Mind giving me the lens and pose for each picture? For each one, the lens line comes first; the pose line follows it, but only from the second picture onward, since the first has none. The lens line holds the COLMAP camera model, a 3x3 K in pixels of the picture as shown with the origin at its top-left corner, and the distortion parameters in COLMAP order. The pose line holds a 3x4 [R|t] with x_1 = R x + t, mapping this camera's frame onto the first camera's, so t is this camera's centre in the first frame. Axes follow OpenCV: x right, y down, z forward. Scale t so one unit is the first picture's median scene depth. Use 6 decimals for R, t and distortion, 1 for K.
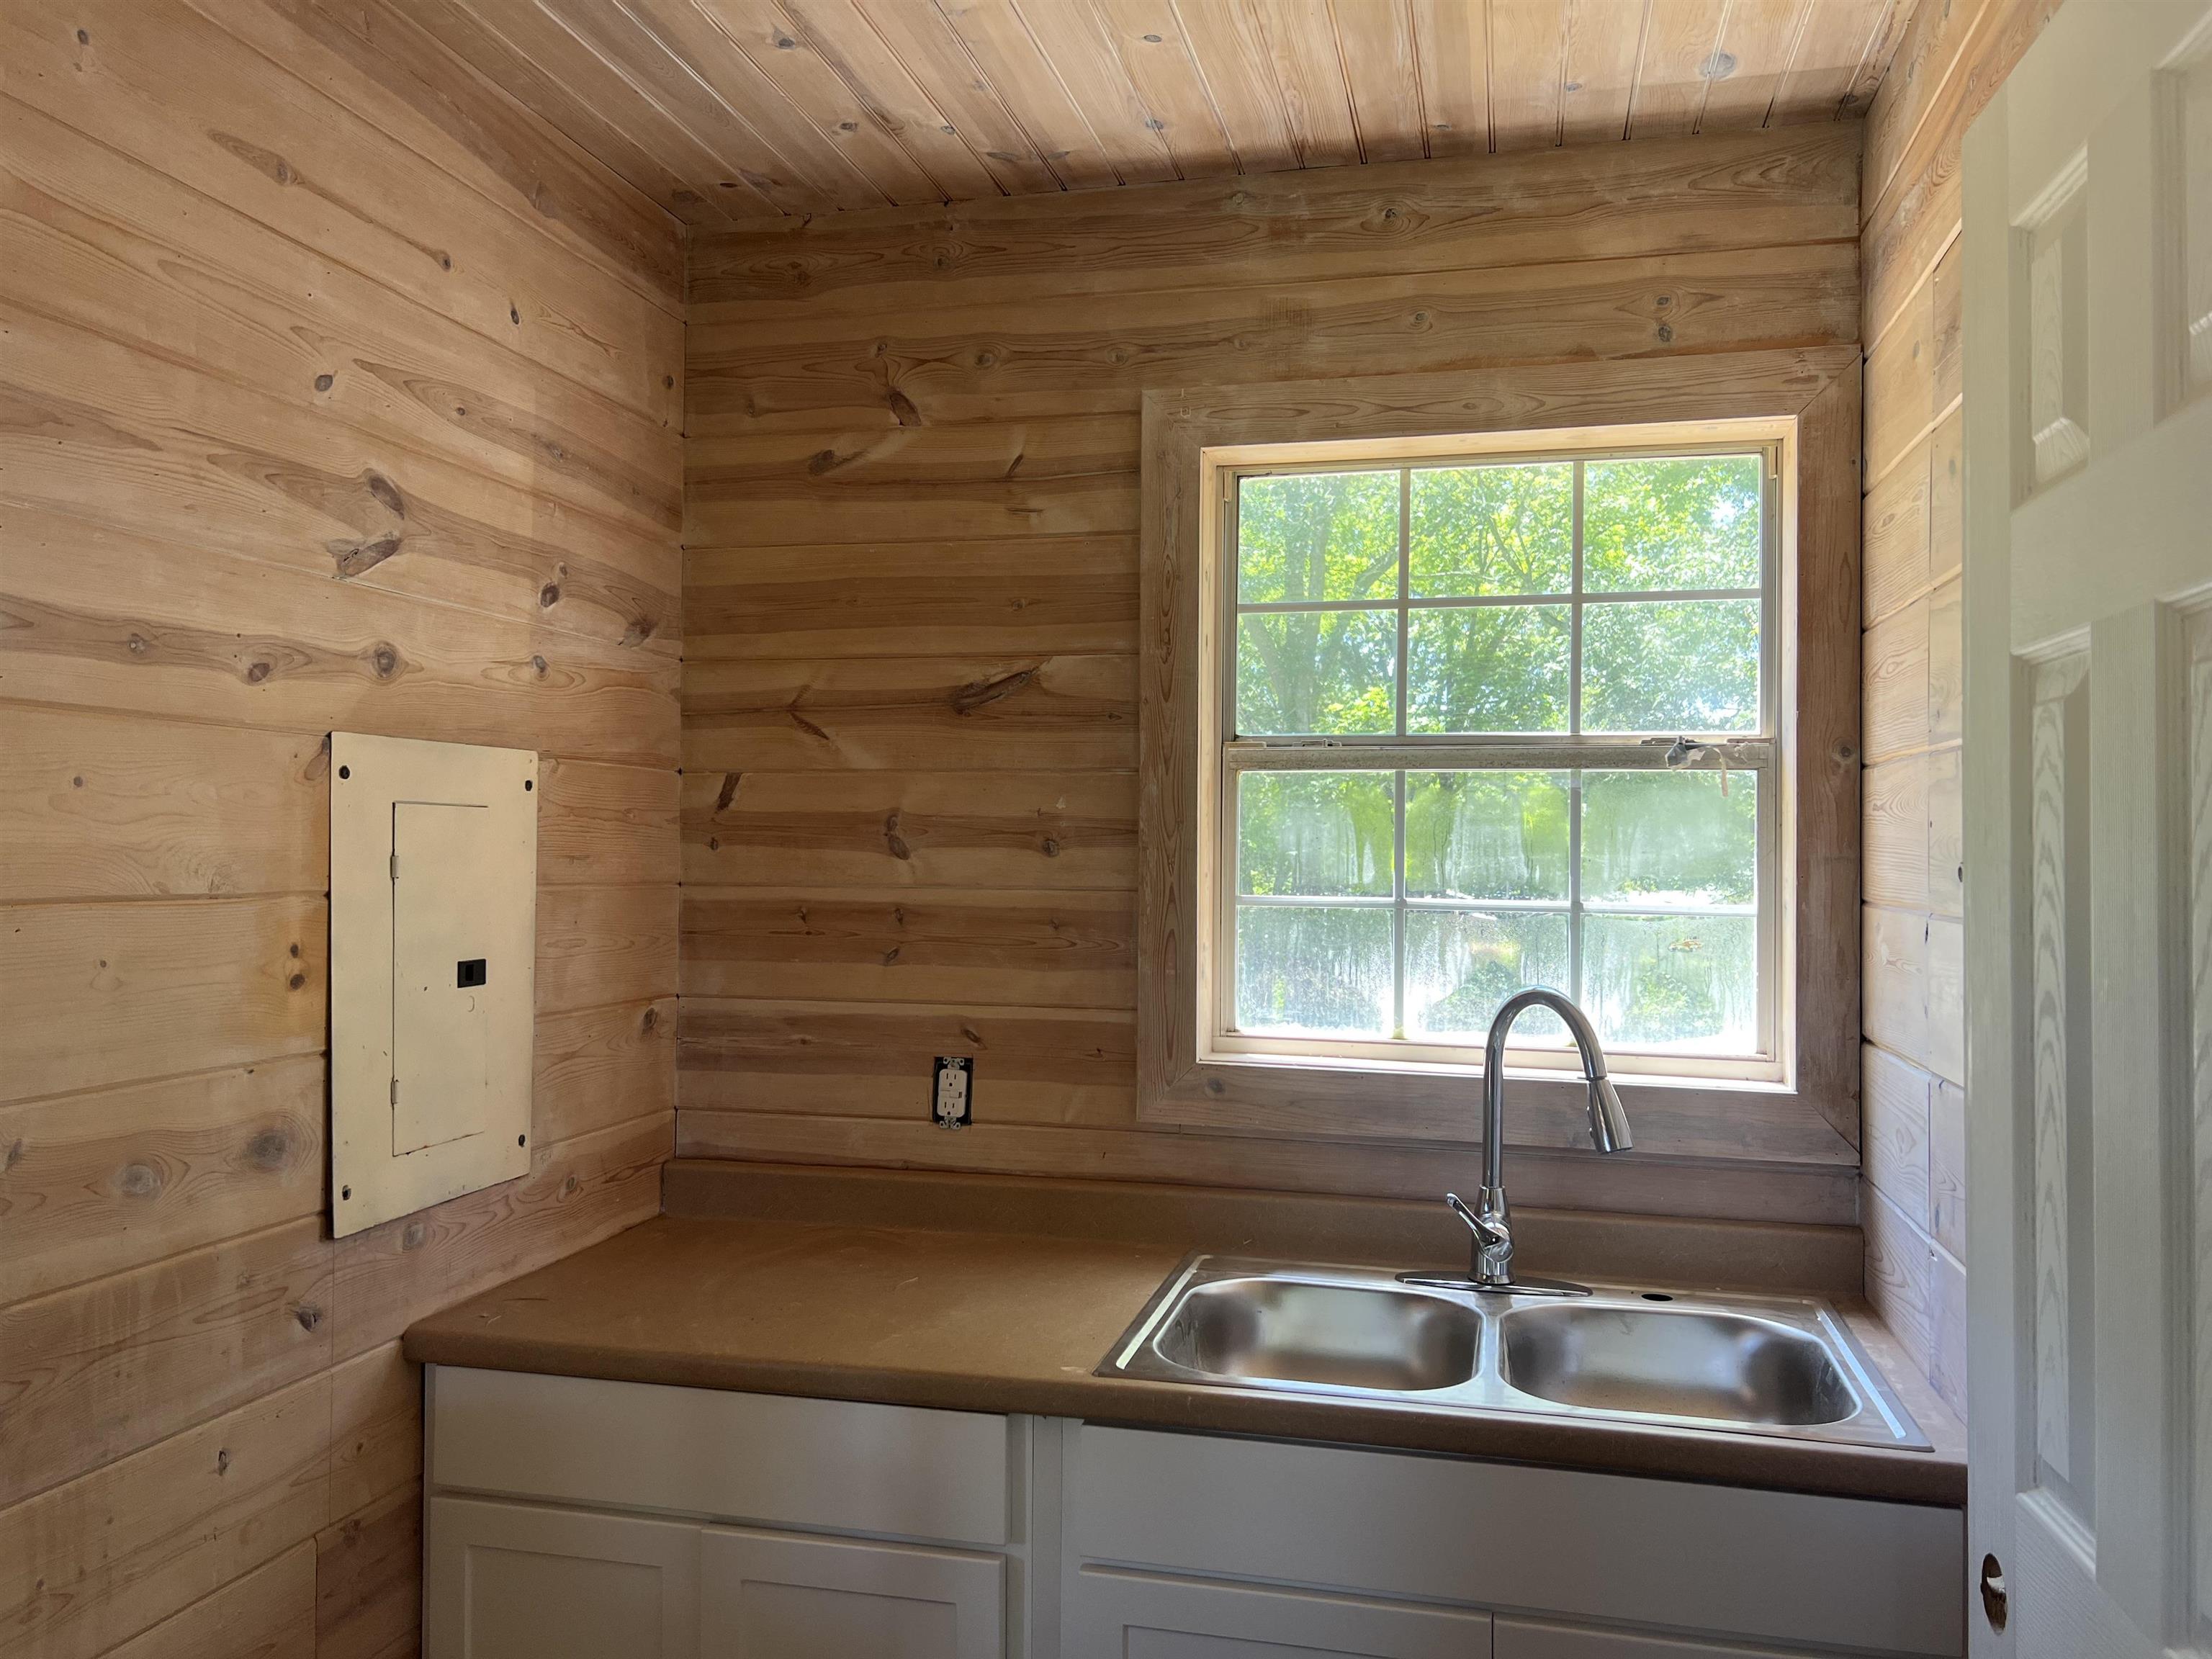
lens RADIAL K [[1679.8, 0, 1115.5], [0, 1679.8, 839.6], [0, 0, 1]] dist [0.079159, -0.023602]
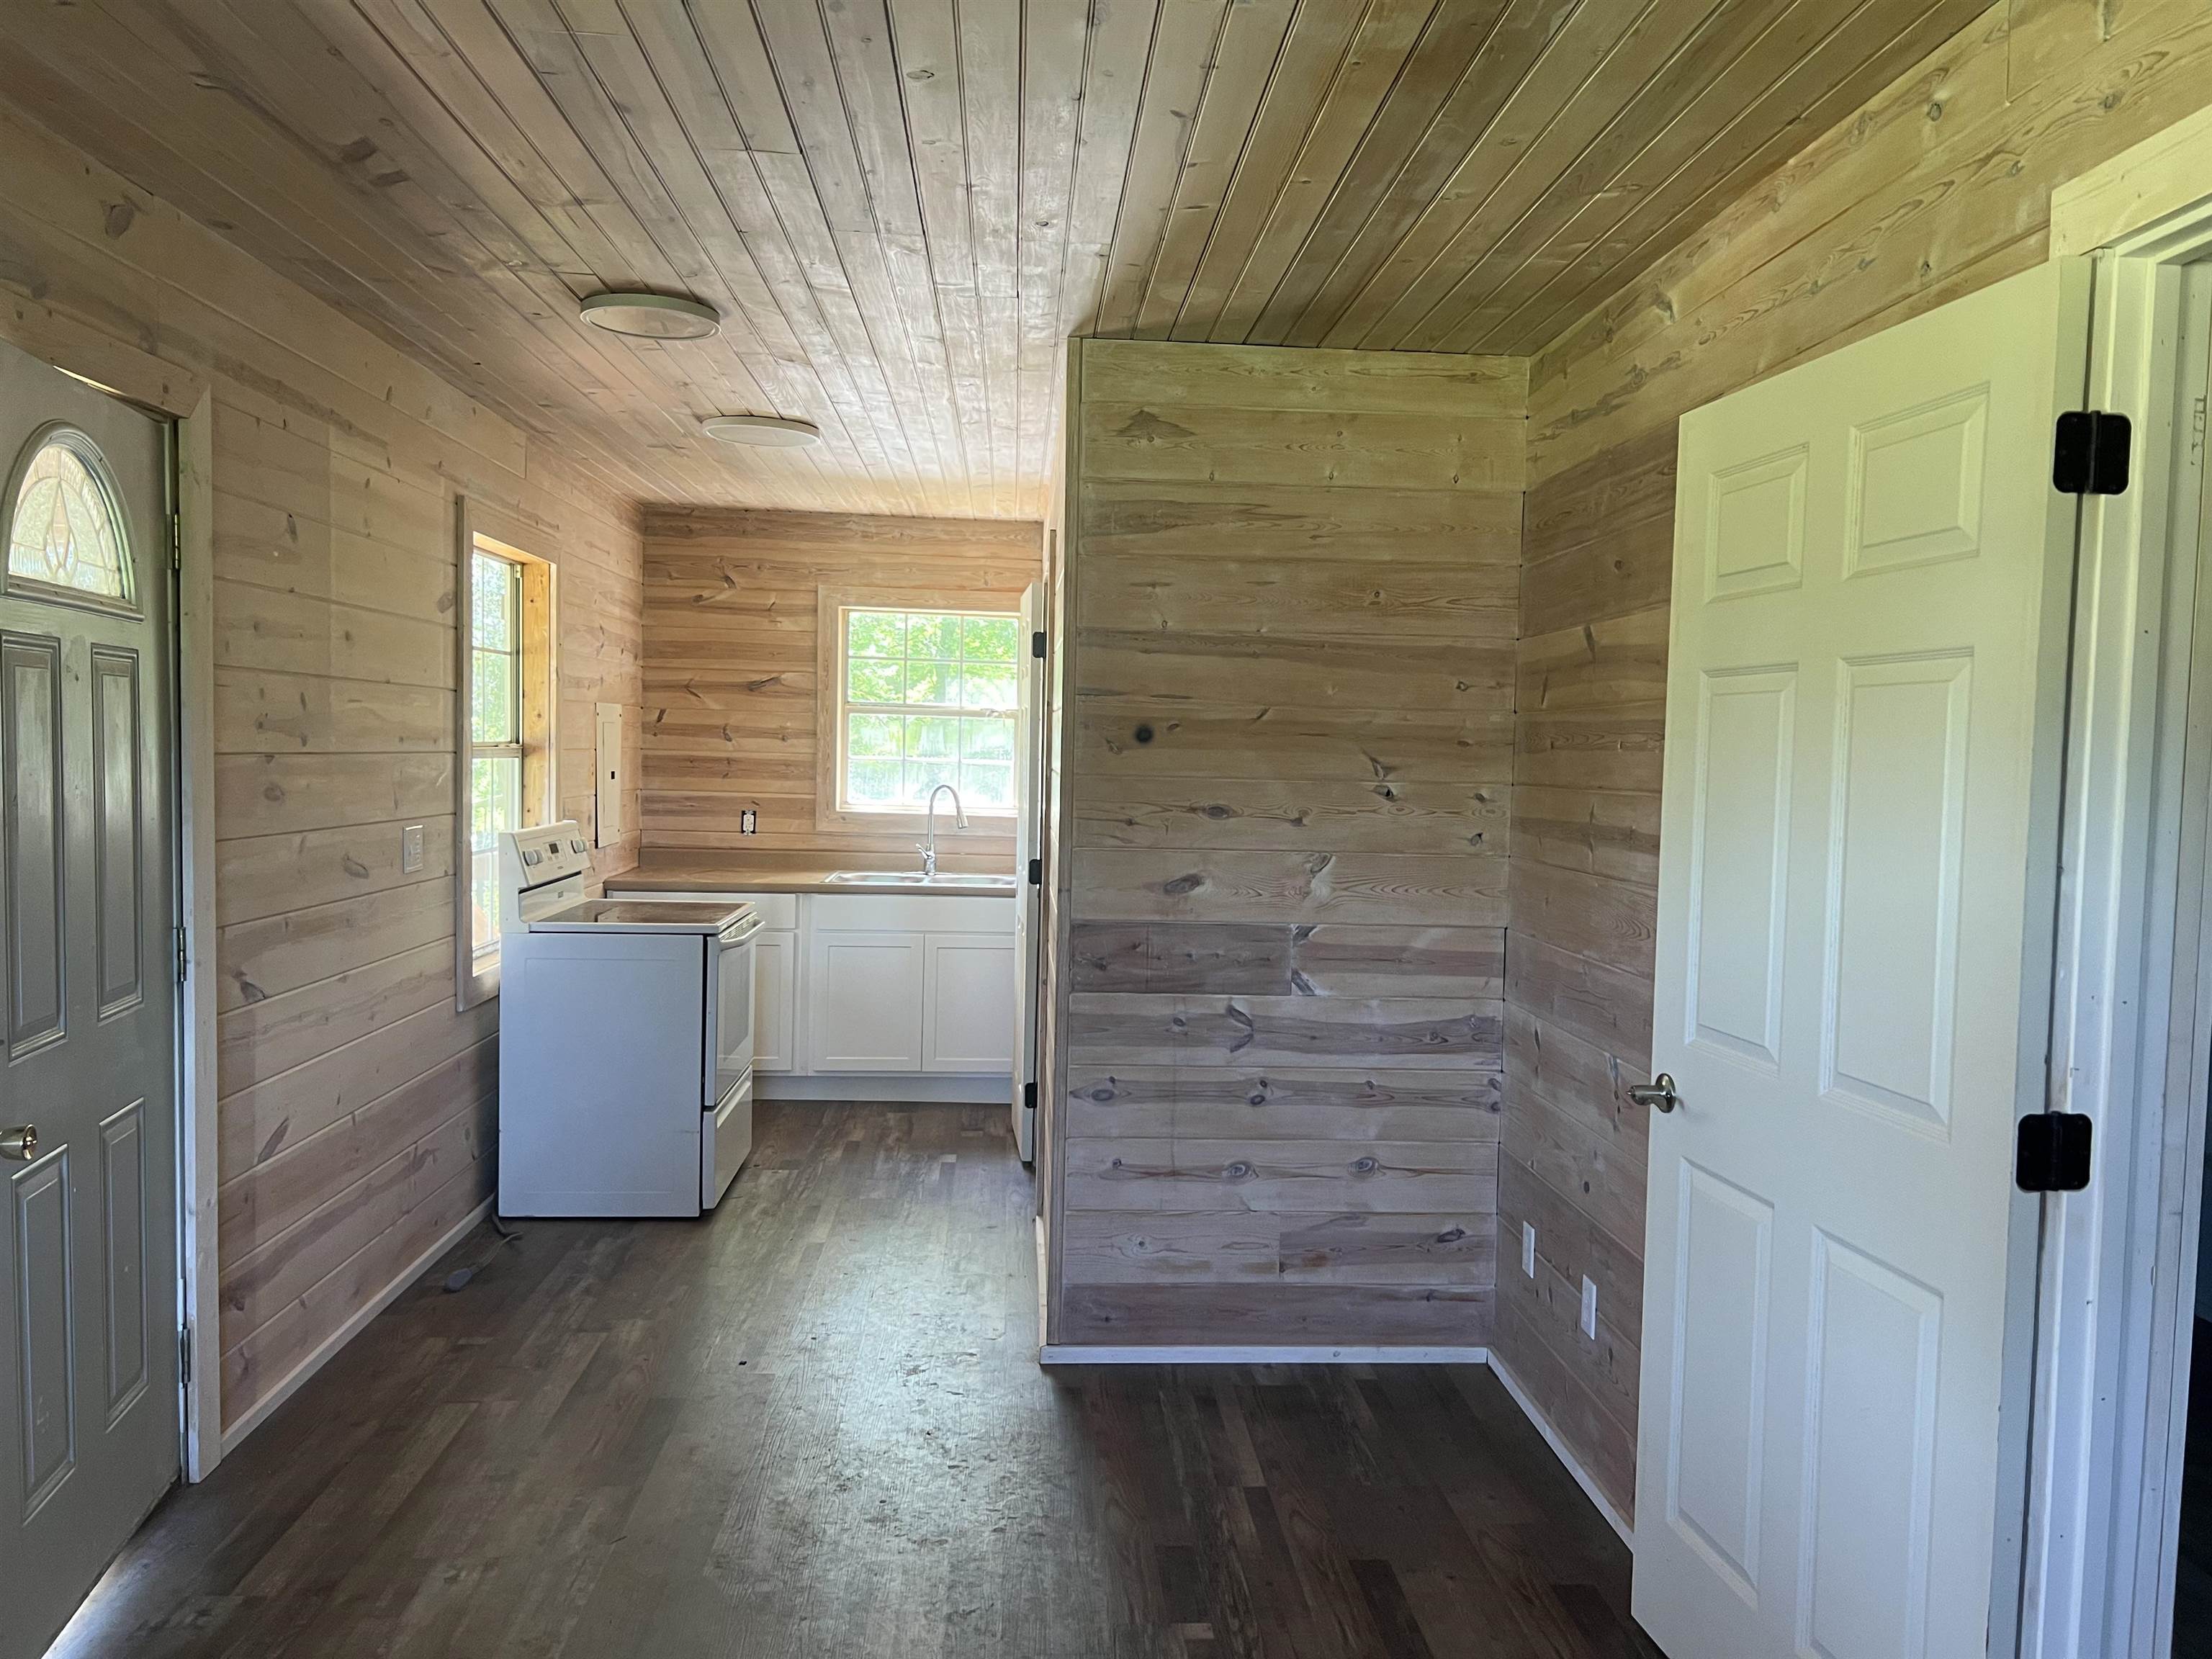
lens RADIAL K [[1679.8, 0, 1122.2], [0, 1679.8, 837.5], [0, 0, 1]] dist [0.079159, -0.023602]
pose [[0.953789, 0.000567, 0.300476, -0.357734], [-0.021130, 0.997649, 0.065188, -0.027059], [-0.299733, -0.068525, 0.951559, -1.967065]]
